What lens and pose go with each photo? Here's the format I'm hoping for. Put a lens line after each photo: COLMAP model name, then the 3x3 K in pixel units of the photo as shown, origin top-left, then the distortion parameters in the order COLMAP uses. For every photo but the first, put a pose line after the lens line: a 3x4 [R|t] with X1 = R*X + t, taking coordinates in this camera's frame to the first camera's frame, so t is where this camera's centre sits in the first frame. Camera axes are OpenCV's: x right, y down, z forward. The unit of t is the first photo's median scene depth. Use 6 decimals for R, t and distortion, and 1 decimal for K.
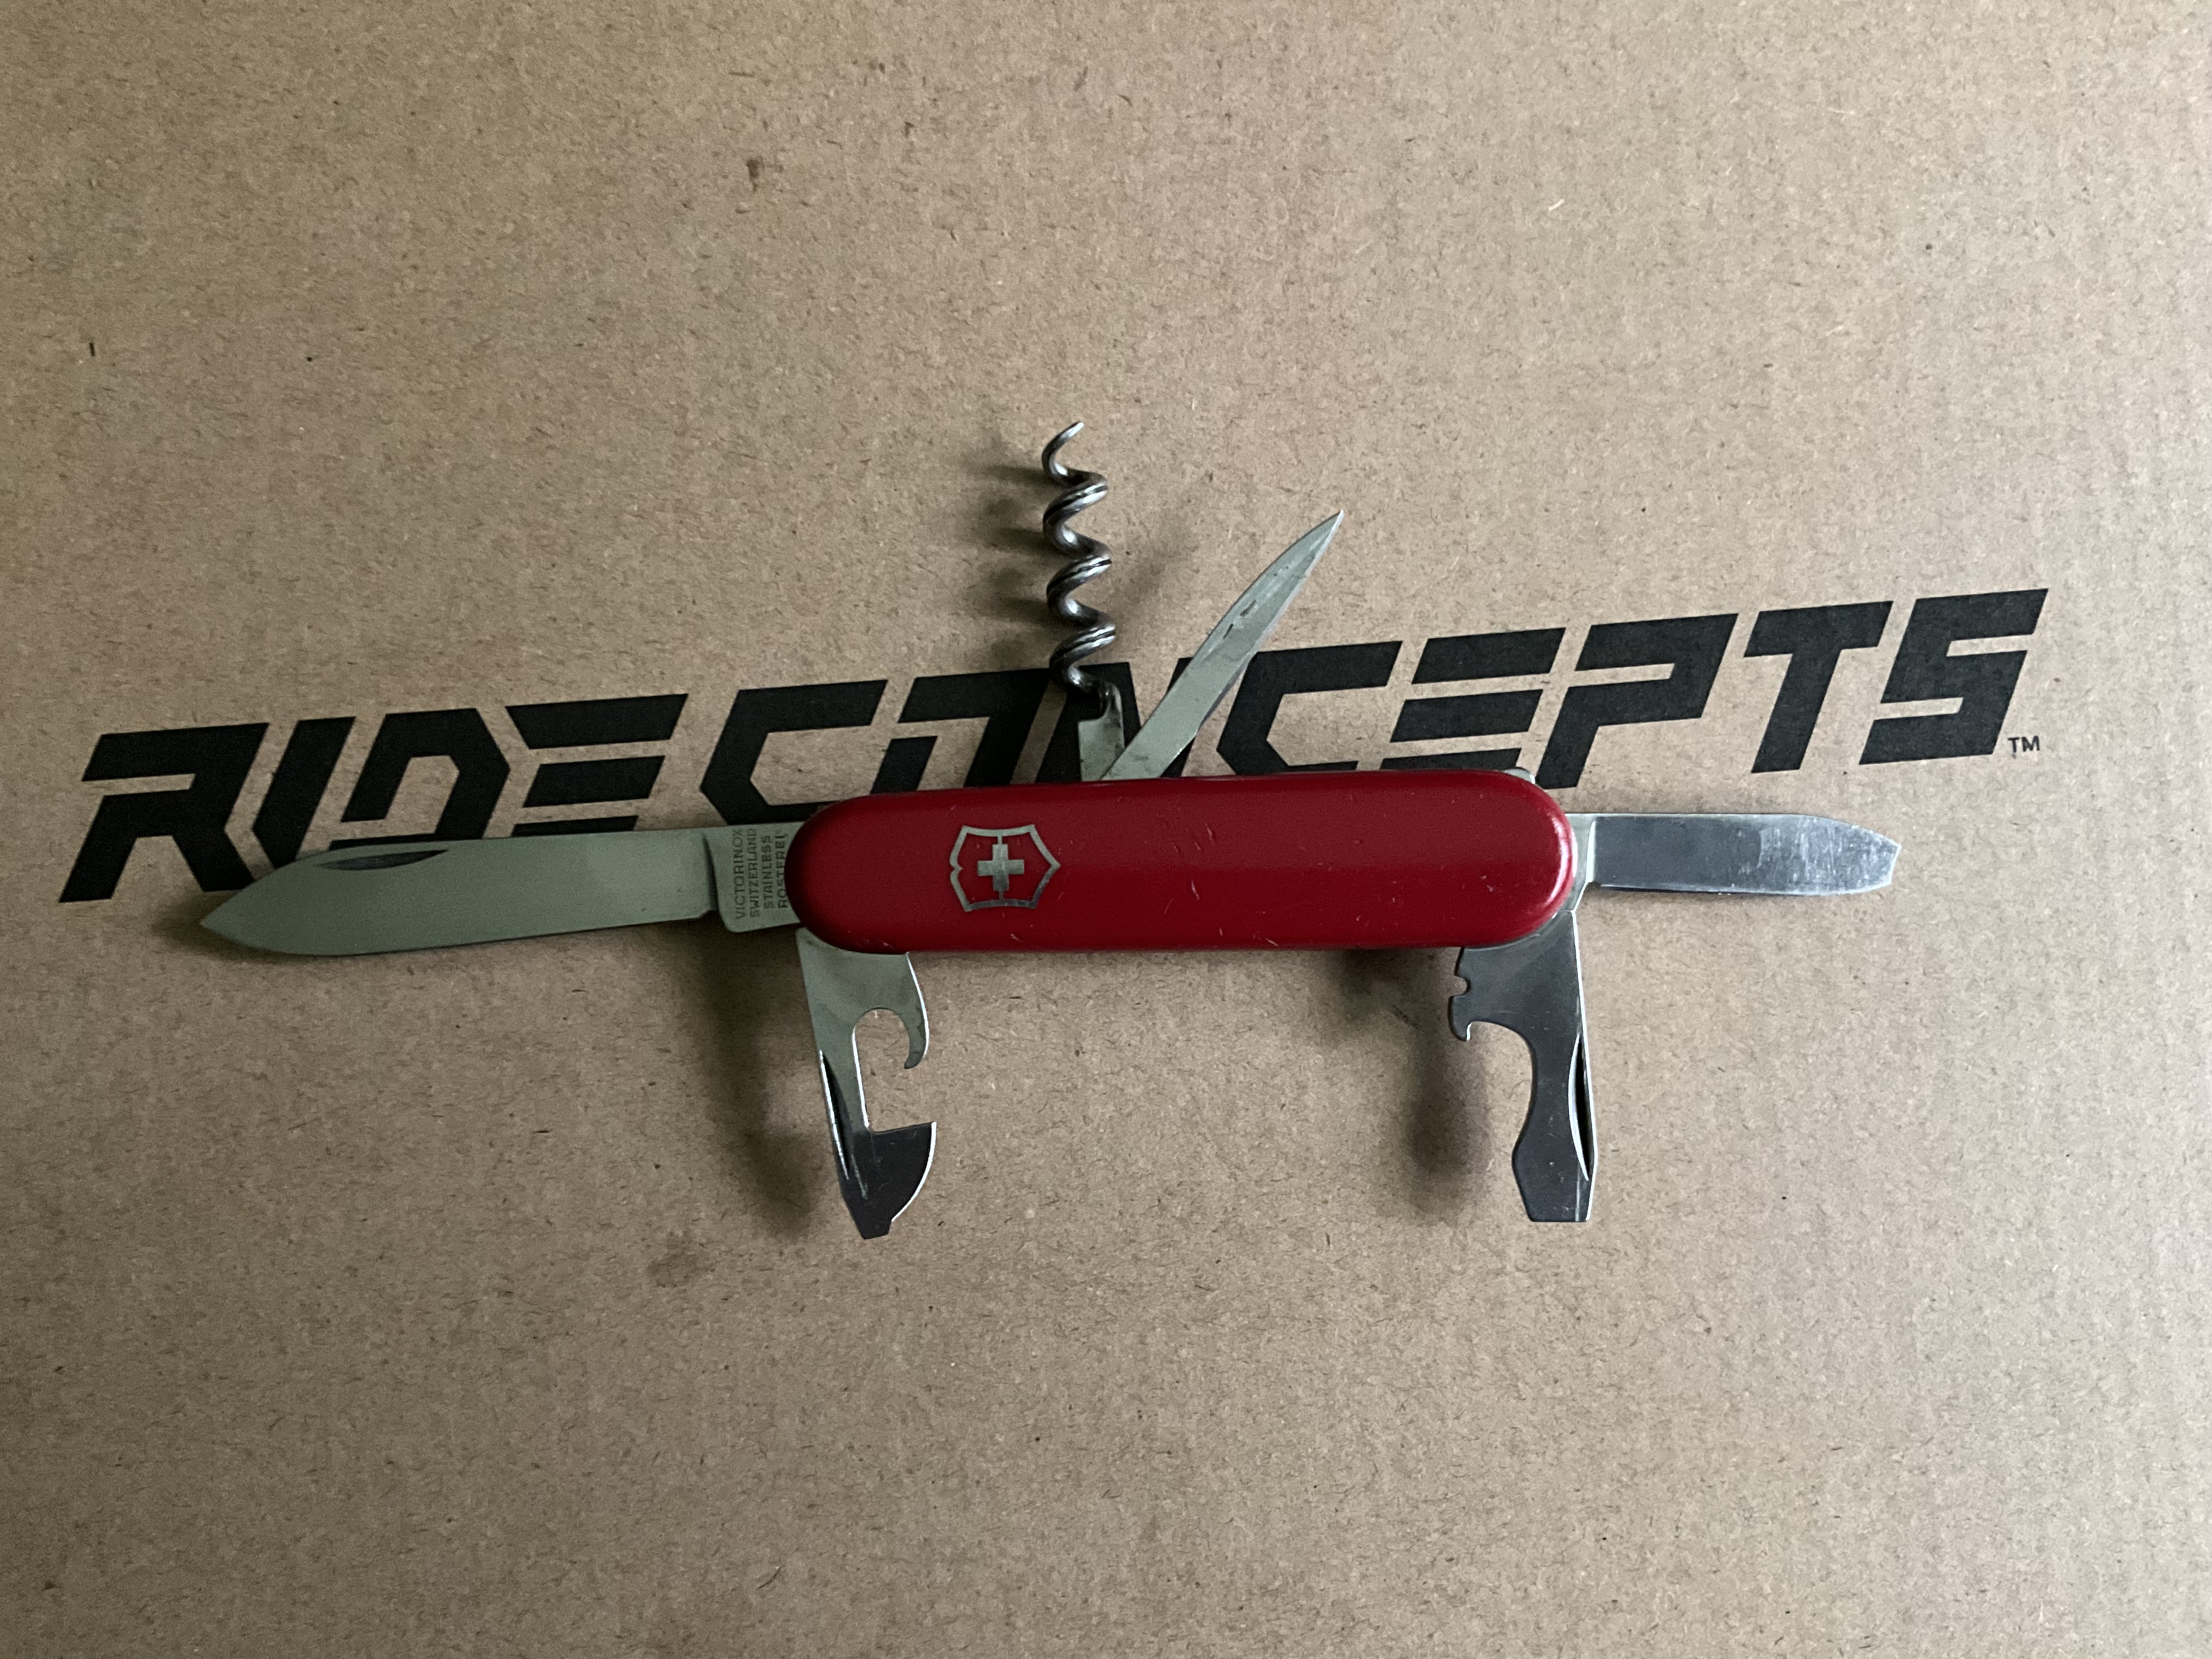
lens RADIAL K [[1804.5, 0, 1114.4], [0, 1804.5, 832.9], [0, 0, 1]] dist [0.123364, -0.288665]
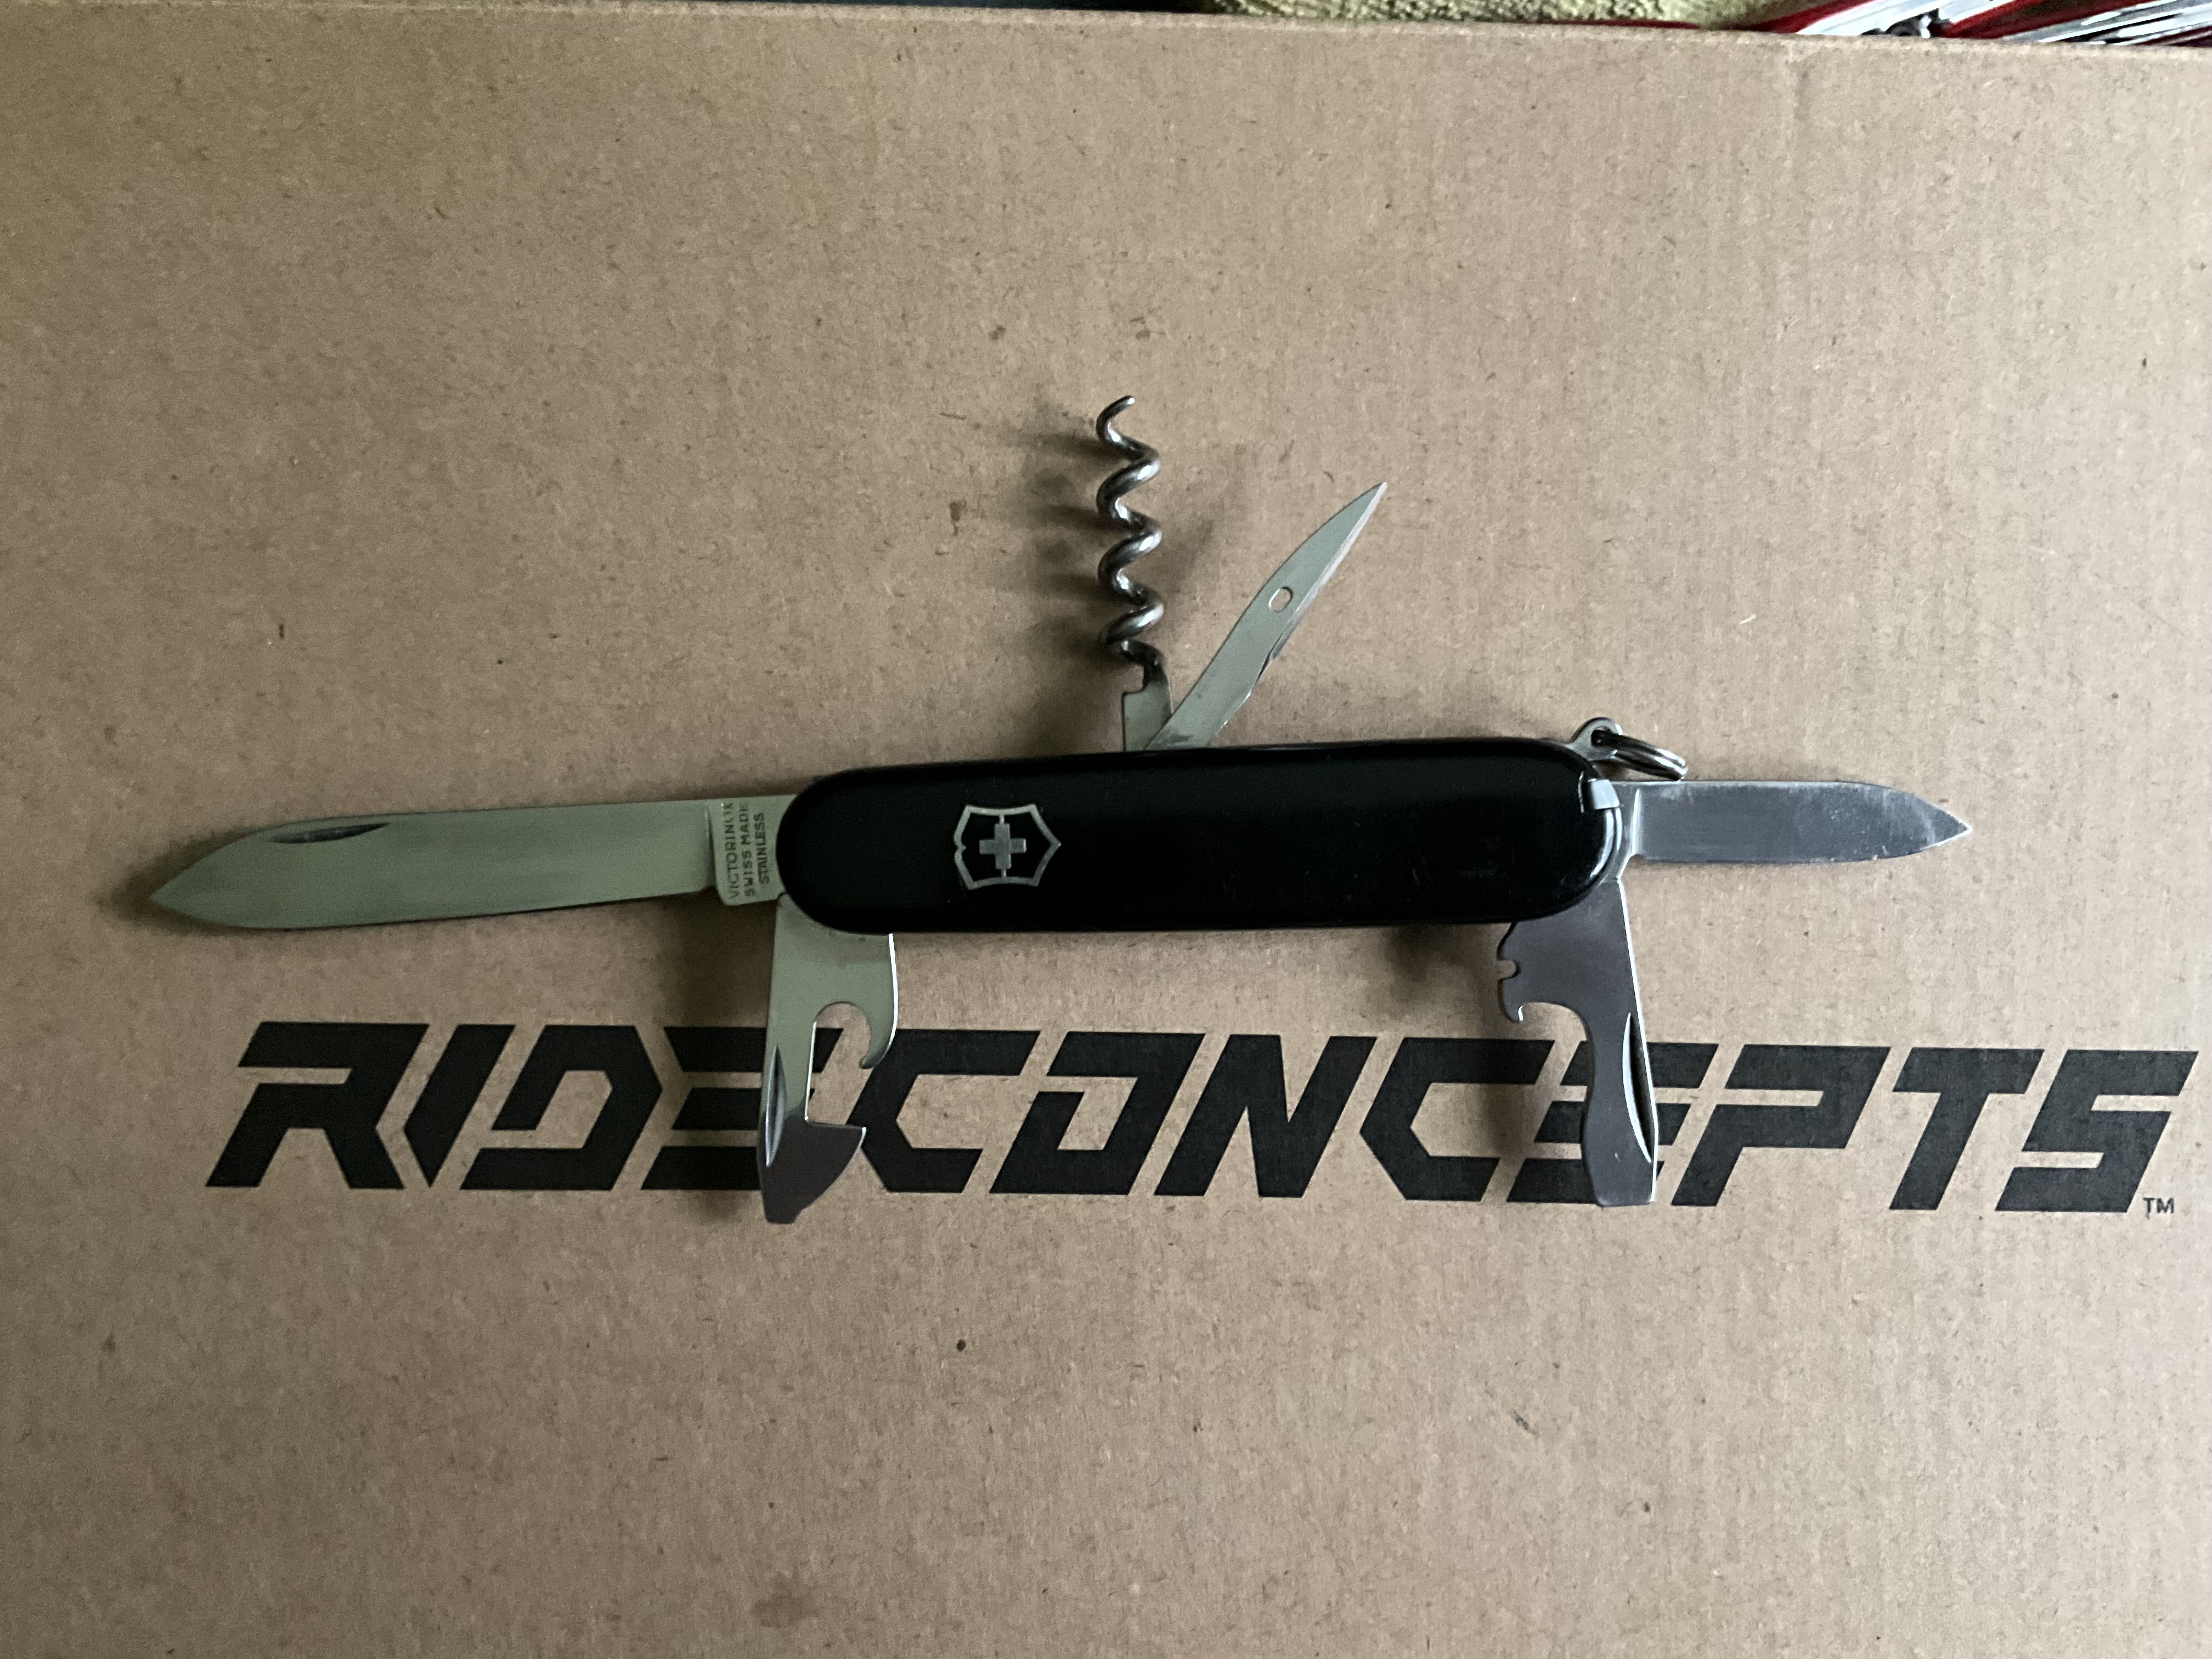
lens RADIAL K [[1804.5, 0, 1114.4], [0, 1804.5, 832.9], [0, 0, 1]] dist [0.123364, -0.288665]
pose [[0.995415, 0.095547, -0.004511, -0.089903], [-0.095481, 0.995347, 0.012984, -0.210739], [0.005731, -0.012494, 0.999906, -0.004708]]
